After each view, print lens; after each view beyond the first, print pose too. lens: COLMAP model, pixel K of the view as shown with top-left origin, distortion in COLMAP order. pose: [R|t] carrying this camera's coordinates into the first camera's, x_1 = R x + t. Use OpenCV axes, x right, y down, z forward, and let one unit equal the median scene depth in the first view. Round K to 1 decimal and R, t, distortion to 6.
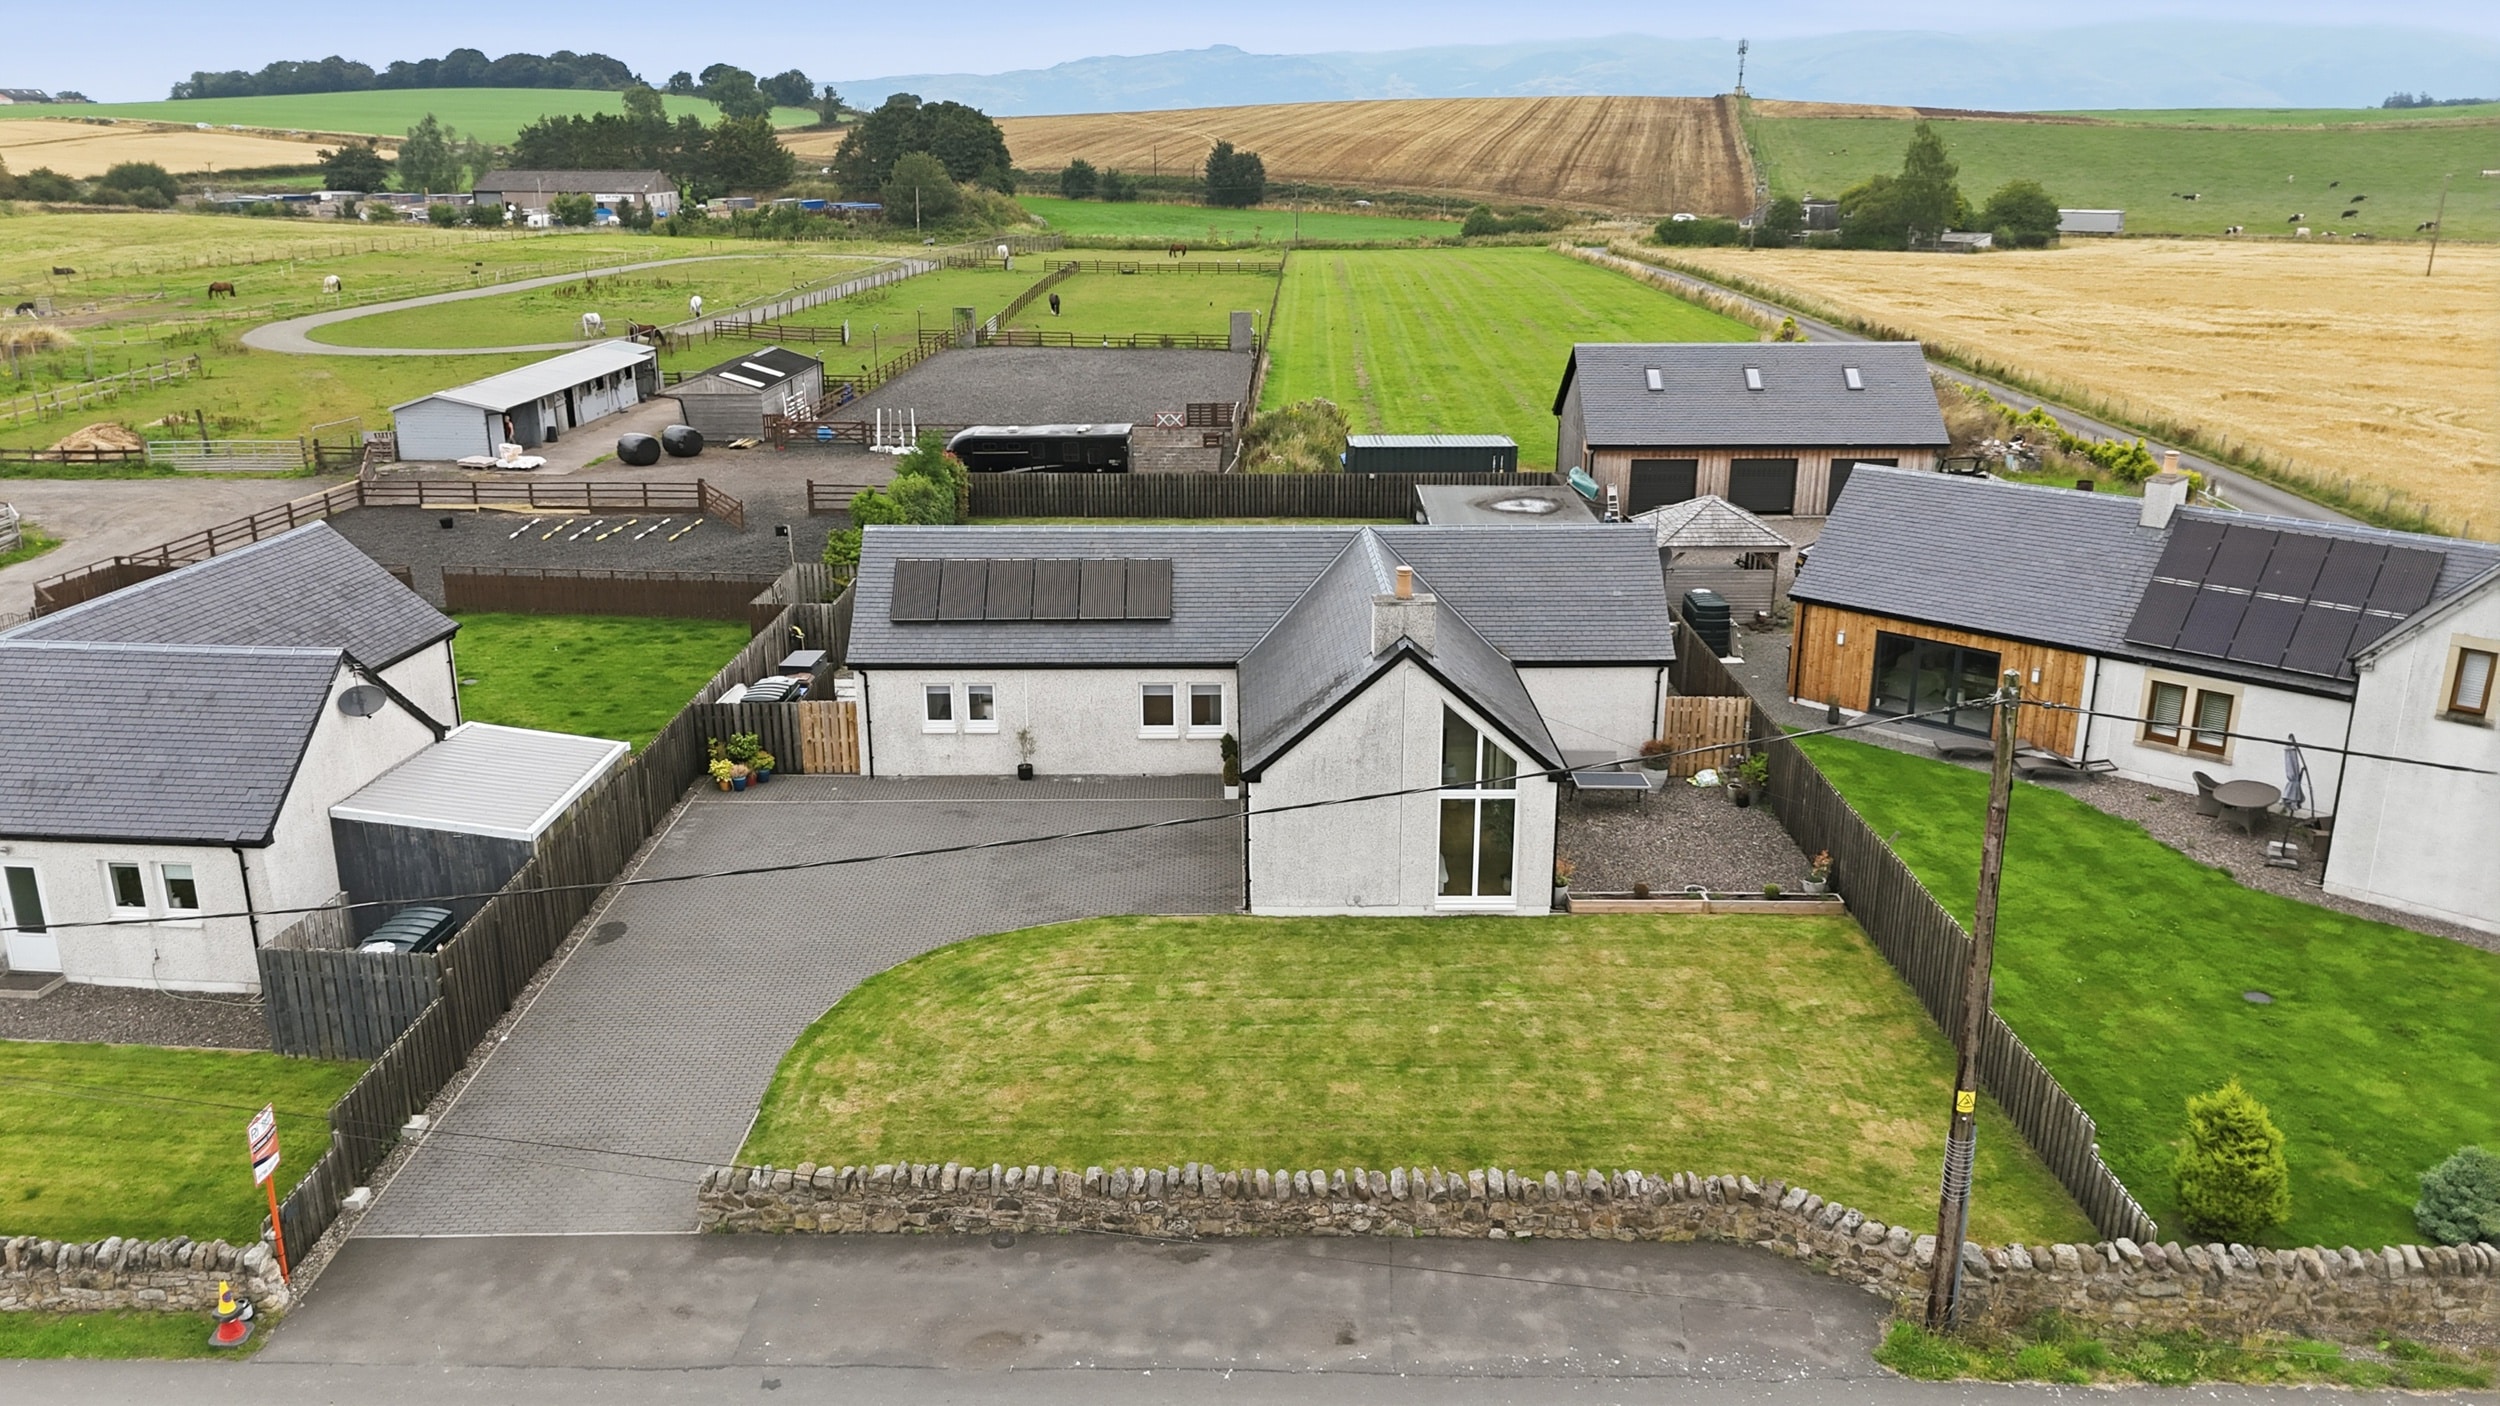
lens RADIAL K [[1845.5, 0, 1250.0], [0, 1845.5, 703.0], [0, 0, 1]] dist [0.077297, -0.076217]
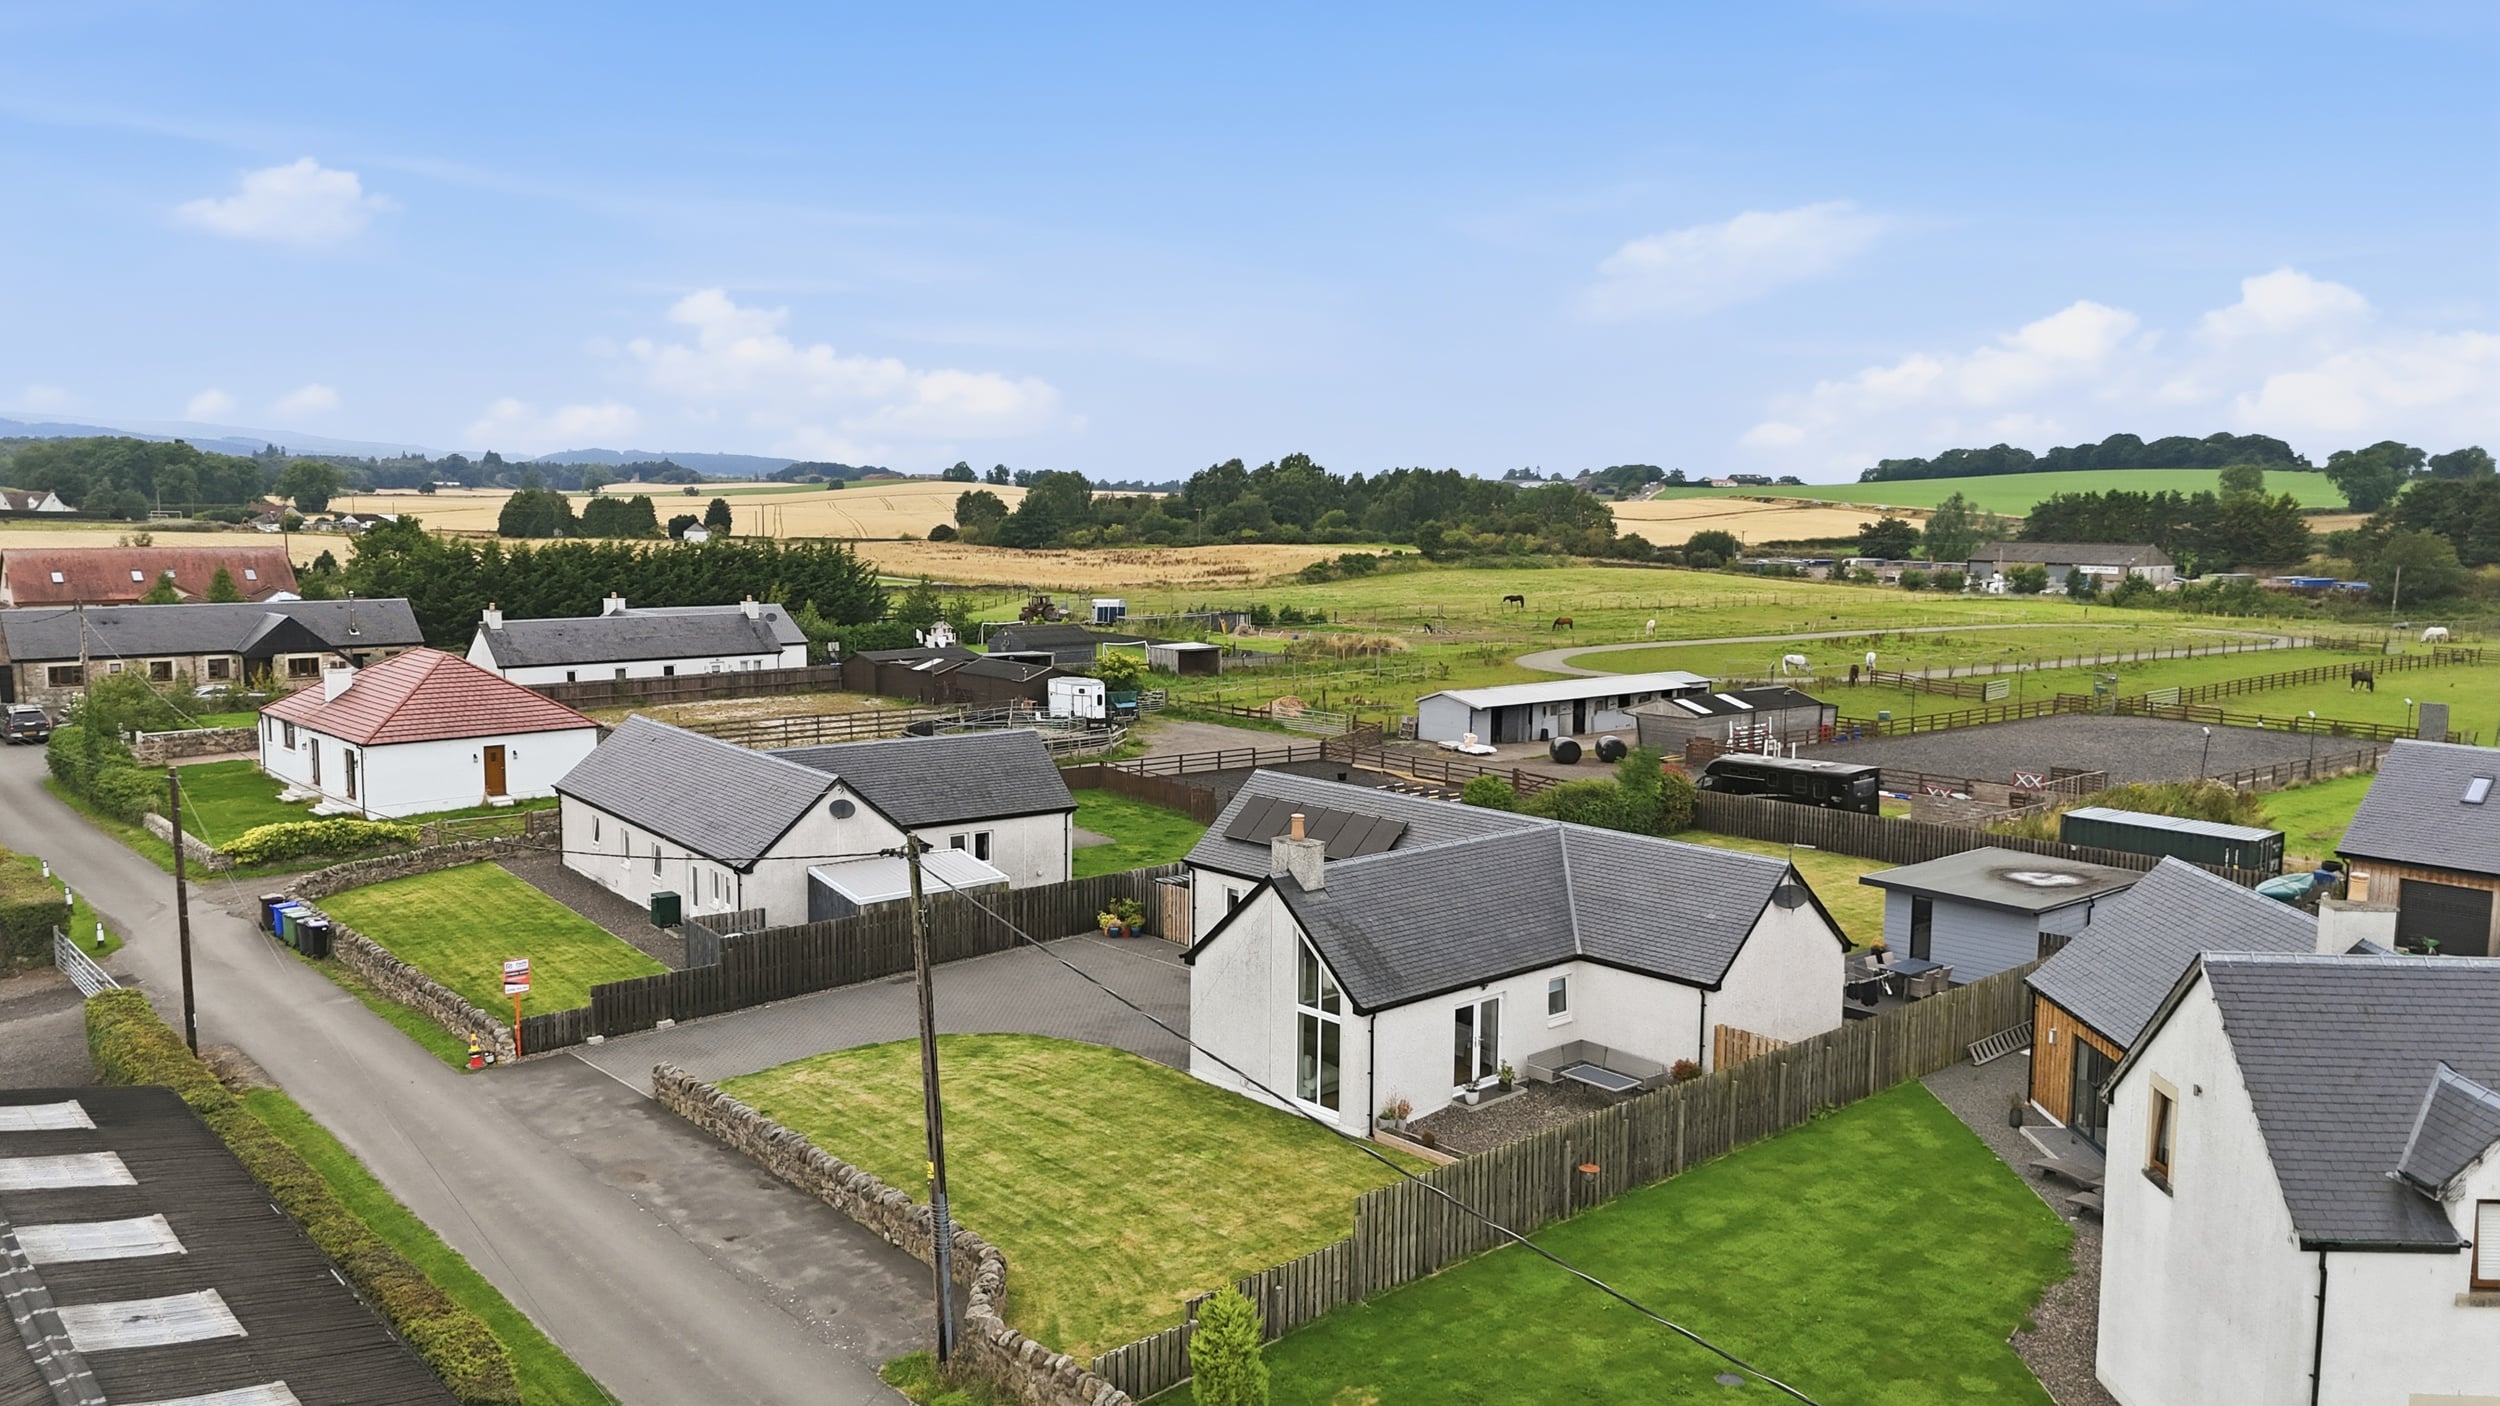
lens RADIAL K [[1845.5, 0, 1250.0], [0, 1845.5, 703.0], [0, 0, 1]] dist [0.077297, -0.076217]
pose [[0.668886, 0.092079, -0.737640, 0.794205], [-0.232203, 0.968526, -0.089660, -0.022746], [0.706168, 0.231254, 0.669215, 0.105579]]
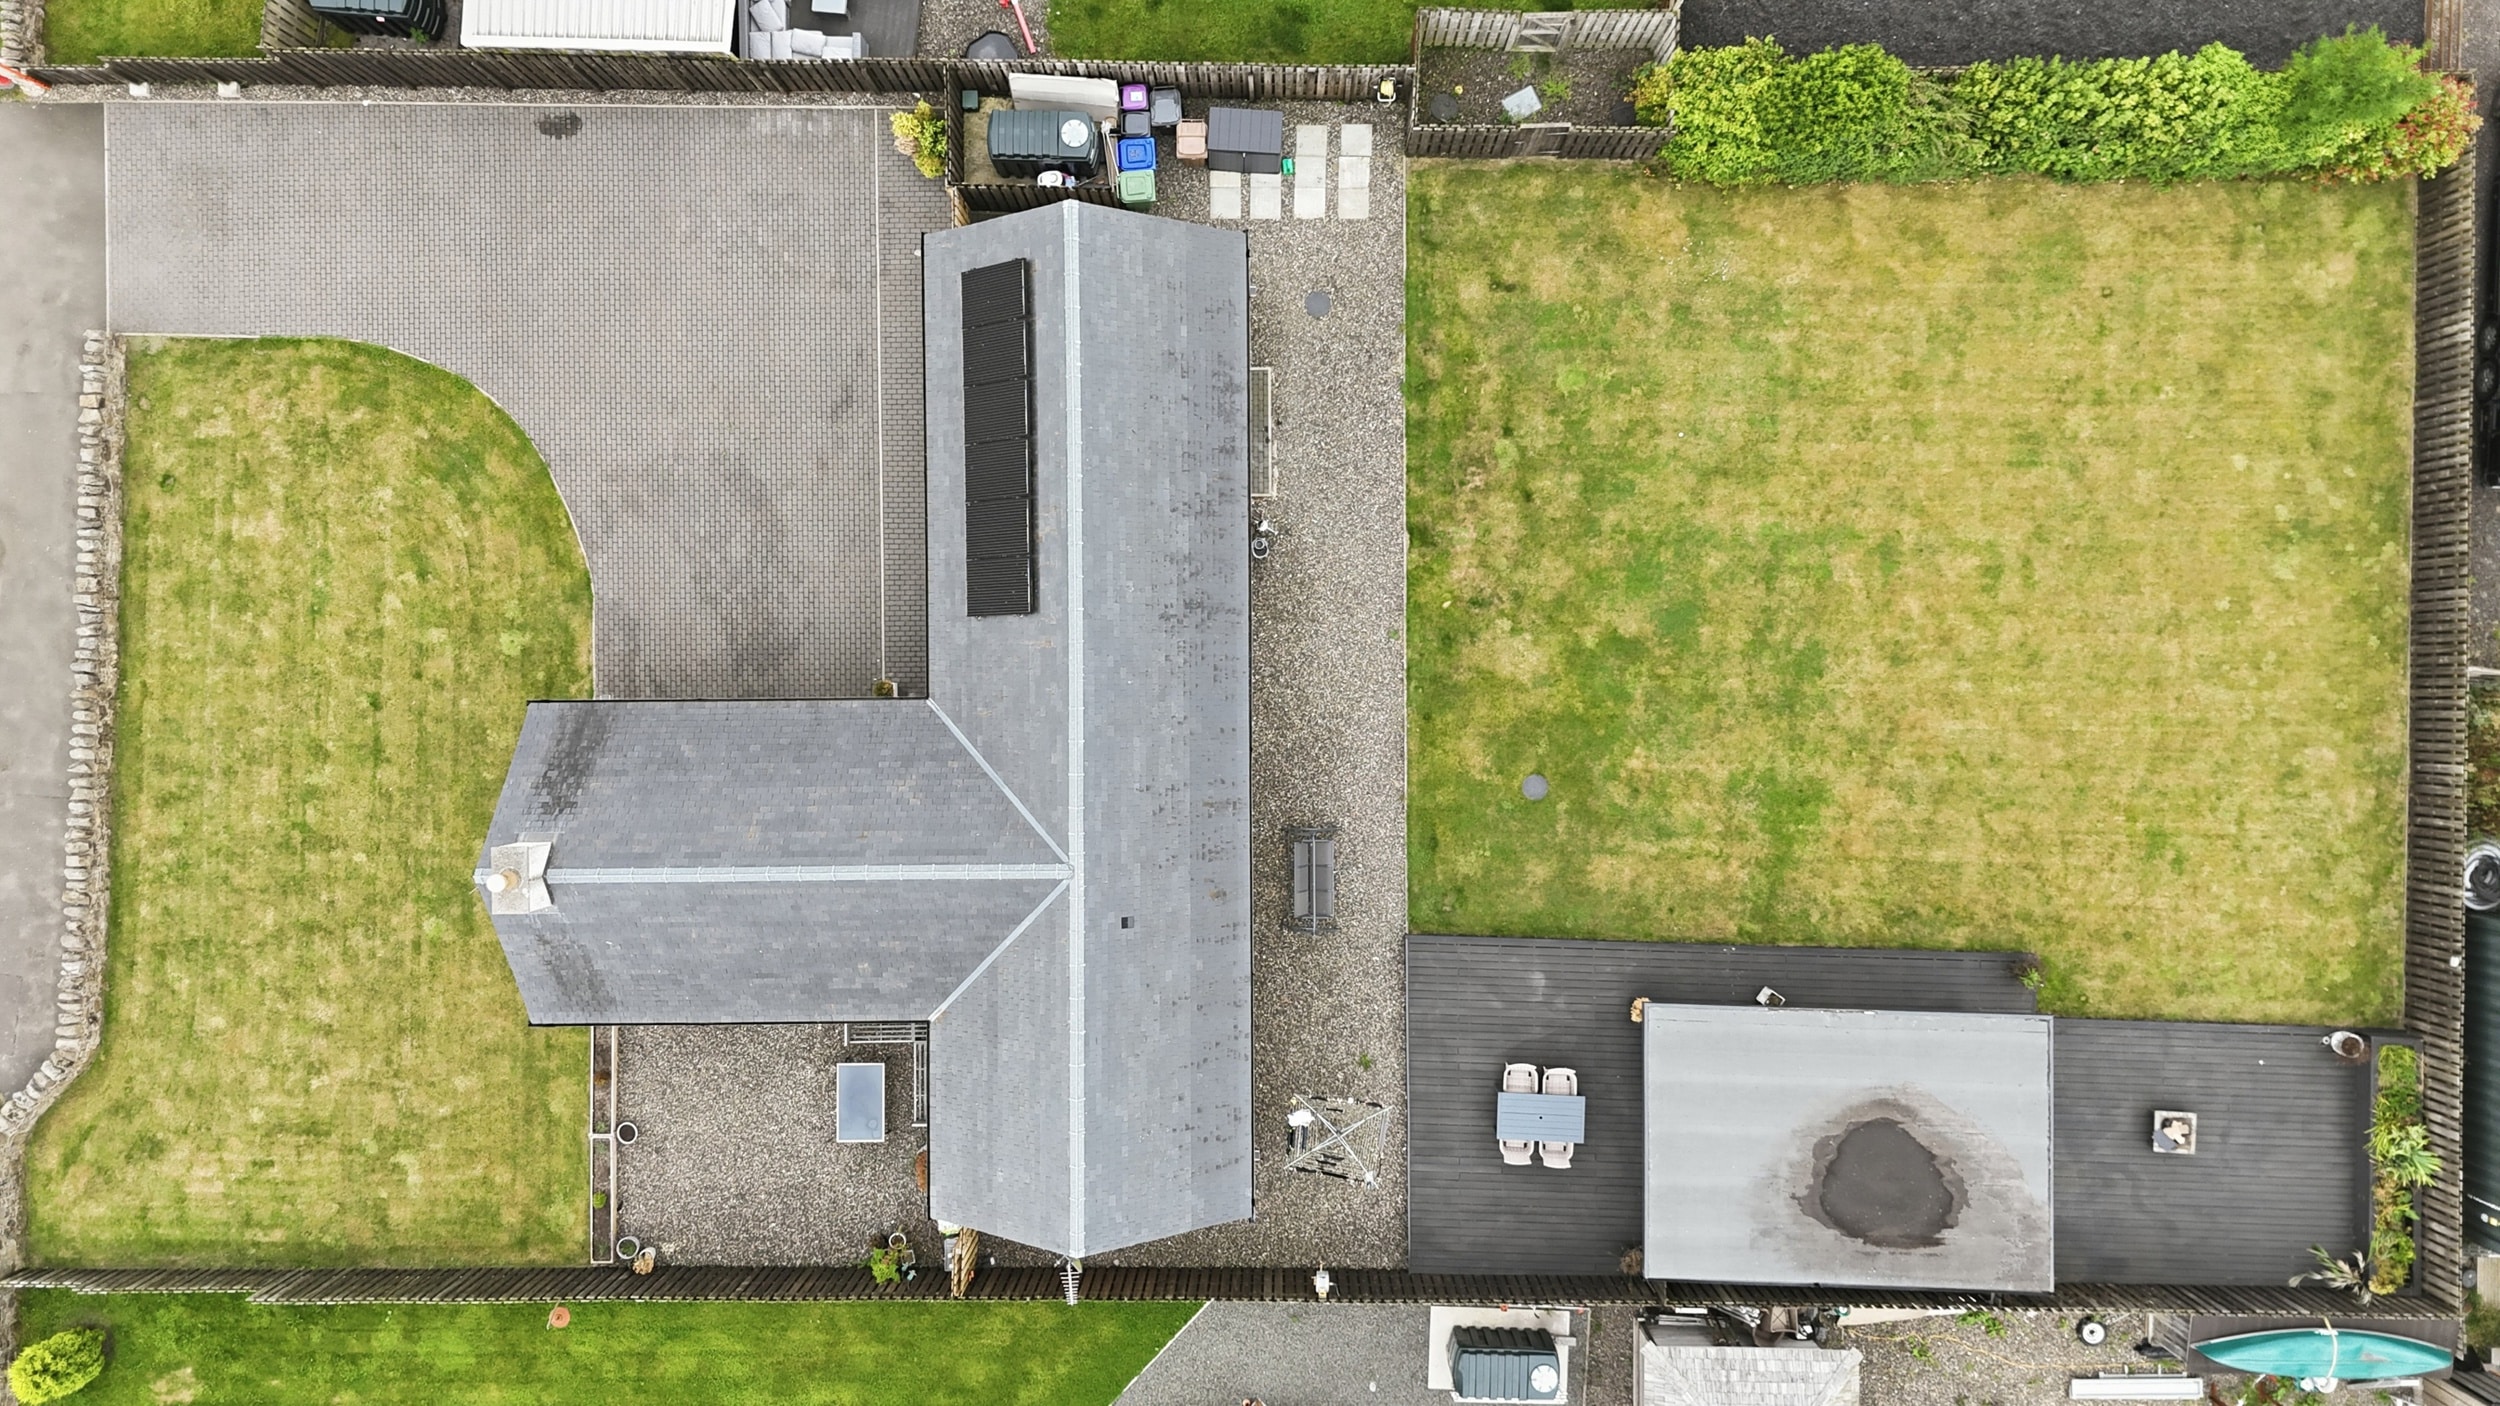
lens RADIAL K [[1845.5, 0, 1250.0], [0, 1845.5, 703.0], [0, 0, 1]] dist [0.077297, -0.076217]
pose [[0.002560, 0.999723, -0.023392, 0.016847], [-0.275487, 0.023192, 0.961025, -0.854862], [0.961301, 0.003984, 0.275470, 0.905367]]
